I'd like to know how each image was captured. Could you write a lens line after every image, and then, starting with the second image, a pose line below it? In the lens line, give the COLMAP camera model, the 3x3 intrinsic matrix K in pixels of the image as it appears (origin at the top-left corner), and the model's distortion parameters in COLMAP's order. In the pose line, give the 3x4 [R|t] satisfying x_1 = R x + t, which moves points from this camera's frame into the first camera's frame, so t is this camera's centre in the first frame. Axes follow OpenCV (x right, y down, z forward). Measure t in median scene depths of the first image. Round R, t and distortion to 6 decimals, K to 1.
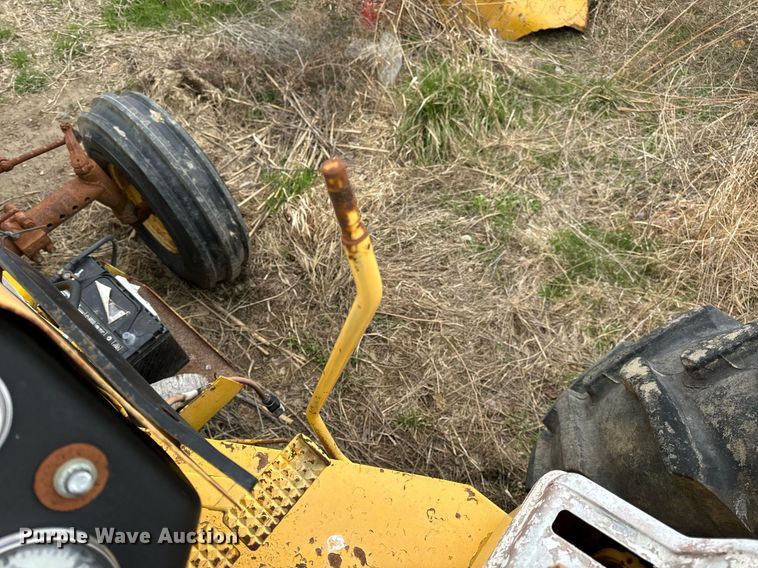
lens RADIAL K [[535.4, 0, 379.0], [0, 535.4, 284.0], [0, 0, 1]] dist [0.177711, -0.309641]
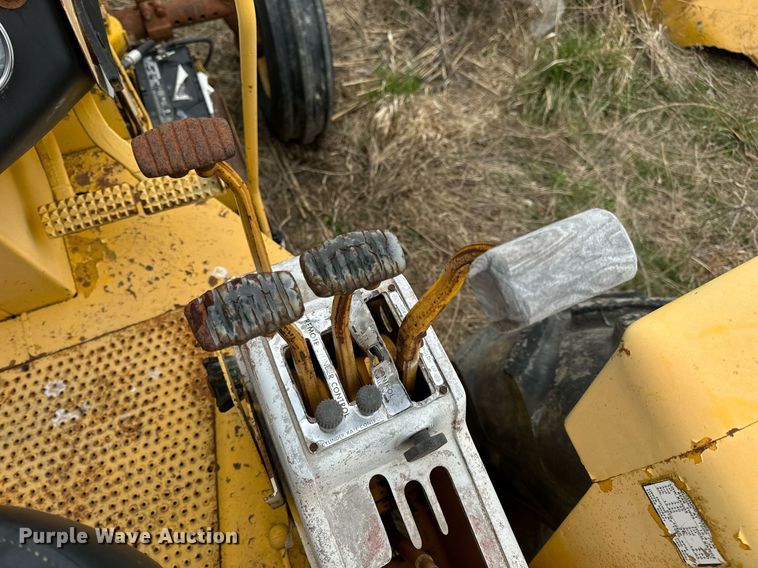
lens RADIAL K [[543.3, 0, 381.4], [0, 543.3, 277.5], [0, 0, 1]] dist [0.050206, -0.052336]
pose [[0.889615, 0.438488, -0.127725, 0.108614], [-0.426815, 0.897727, 0.109154, 0.044821], [0.162524, -0.042590, 0.985785, -0.054209]]
